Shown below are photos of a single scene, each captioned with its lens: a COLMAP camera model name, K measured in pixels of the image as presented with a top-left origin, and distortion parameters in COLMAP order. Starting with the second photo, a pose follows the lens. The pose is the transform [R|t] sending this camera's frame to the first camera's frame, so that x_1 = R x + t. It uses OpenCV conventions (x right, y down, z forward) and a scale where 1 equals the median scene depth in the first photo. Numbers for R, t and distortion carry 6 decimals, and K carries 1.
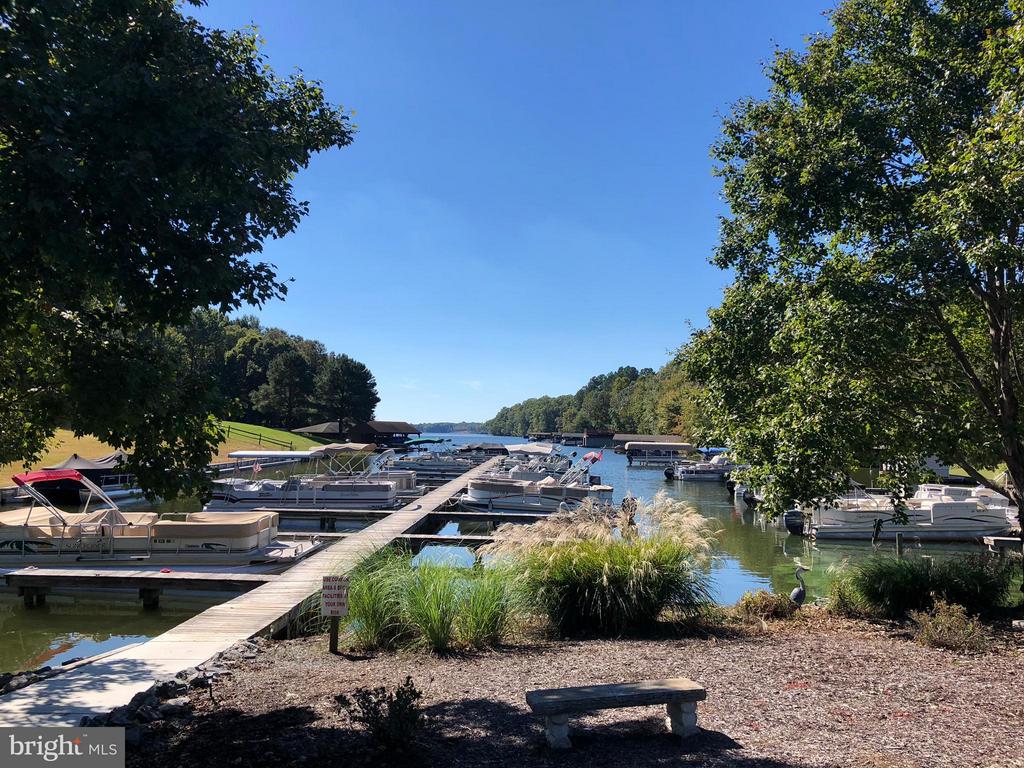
lens RADIAL K [[843.7, 0, 522.8], [0, 843.7, 393.6], [0, 0, 1]] dist [0.037572, 0.006043]
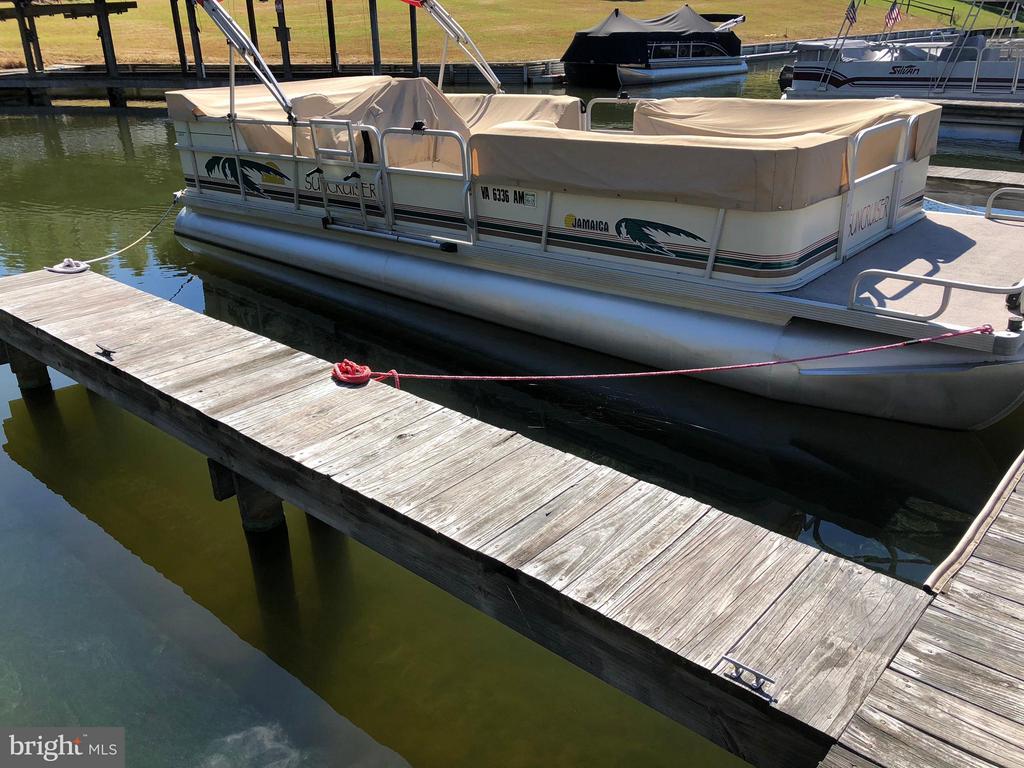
lens RADIAL K [[843.7, 0, 515.9], [0, 843.7, 378.7], [0, 0, 1]] dist [0.037572, 0.006043]
pose [[0.762388, 0.221940, -0.607871, -0.036039], [0.061341, 0.910333, 0.409305, 0.017528], [0.644206, -0.349336, 0.680413, 0.121603]]
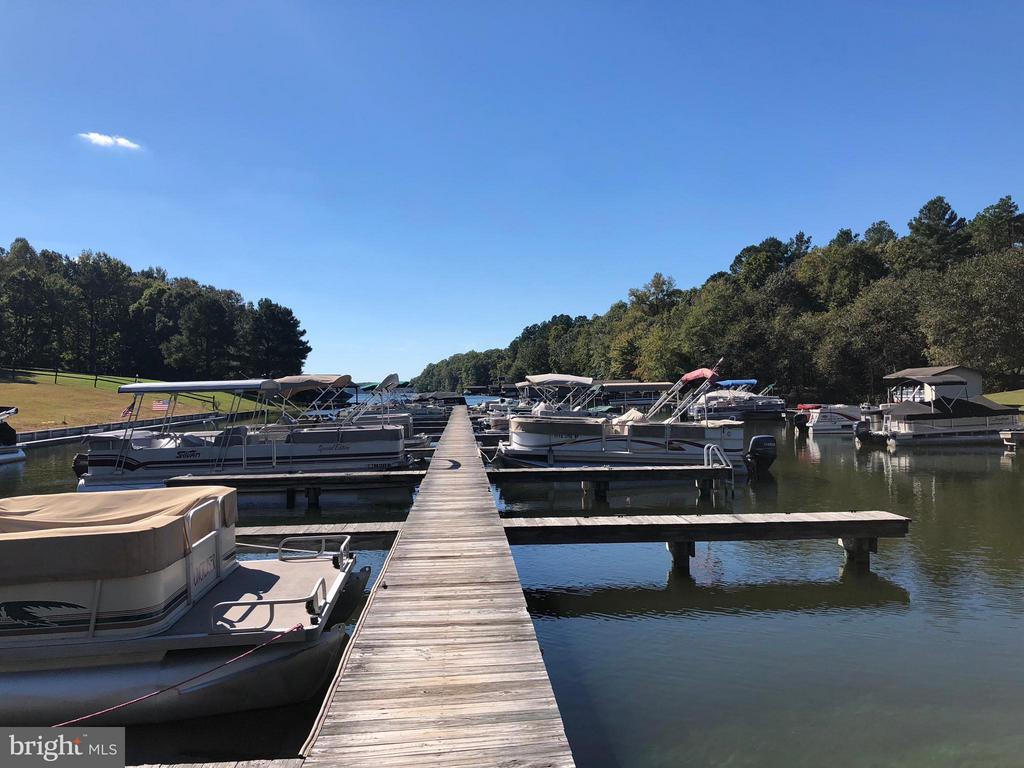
lens RADIAL K [[843.7, 0, 511.4], [0, 843.7, 378.6], [0, 0, 1]] dist [0.037572, 0.006043]
pose [[0.996254, -0.036419, 0.078429, -0.033692], [0.033734, 0.998808, 0.035282, 0.014476], [-0.079620, -0.032504, 0.996295, 0.106921]]
